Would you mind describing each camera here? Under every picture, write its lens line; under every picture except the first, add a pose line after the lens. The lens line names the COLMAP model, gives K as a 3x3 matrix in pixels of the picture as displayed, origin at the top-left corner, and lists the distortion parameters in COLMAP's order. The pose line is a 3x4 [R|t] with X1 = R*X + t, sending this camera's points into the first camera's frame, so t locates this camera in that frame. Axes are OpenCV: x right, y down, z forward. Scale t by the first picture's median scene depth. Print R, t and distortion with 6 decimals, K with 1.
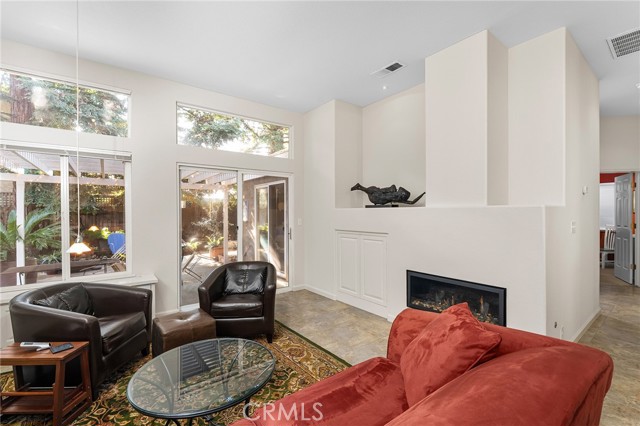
lens RADIAL K [[280.0, 0, 320.1], [0, 280.0, 213.2], [0, 0, 1]] dist [-0.004533, -0.001208]
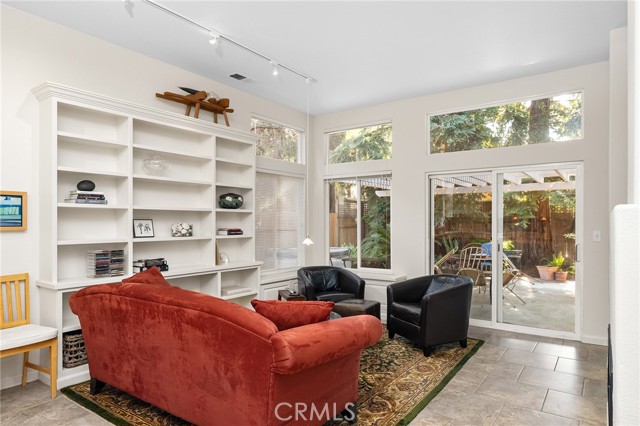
lens RADIAL K [[404.0, 0, 319.3], [0, 404.0, 219.0], [0, 0, 1]] dist [0.000025, 0.002995]
pose [[0.287894, -0.000186, -0.957662, 0.920516], [-0.003264, 0.999994, -0.001175, -0.005921], [0.957657, 0.003464, 0.287892, 0.214404]]
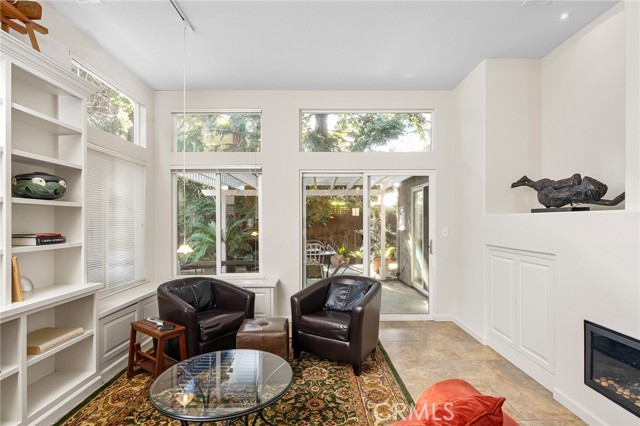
lens RADIAL K [[319.7, 0, 320.7], [0, 319.7, 219.8], [0, 0, 1]] dist [-0.006085, 0.001595]
pose [[0.796388, 0.000463, -0.604786, 0.274326], [-0.001922, 0.999997, -0.001766, -0.001011], [0.604784, 0.002568, 0.796386, 0.148692]]
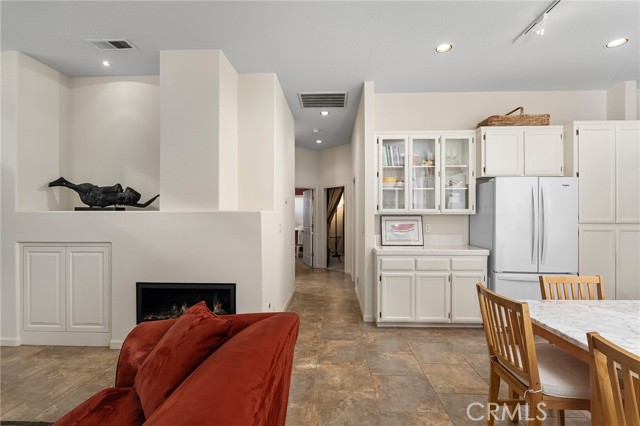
lens RADIAL K [[299.2, 0, 321.1], [0, 299.2, 215.4], [0, 0, 1]] dist [-0.002296, 0.000186]
pose [[0.645697, 0.003720, 0.763585, -0.031615], [0.001621, 0.999979, -0.006242, -0.000153], [-0.763592, 0.005268, 0.645677, -0.043157]]
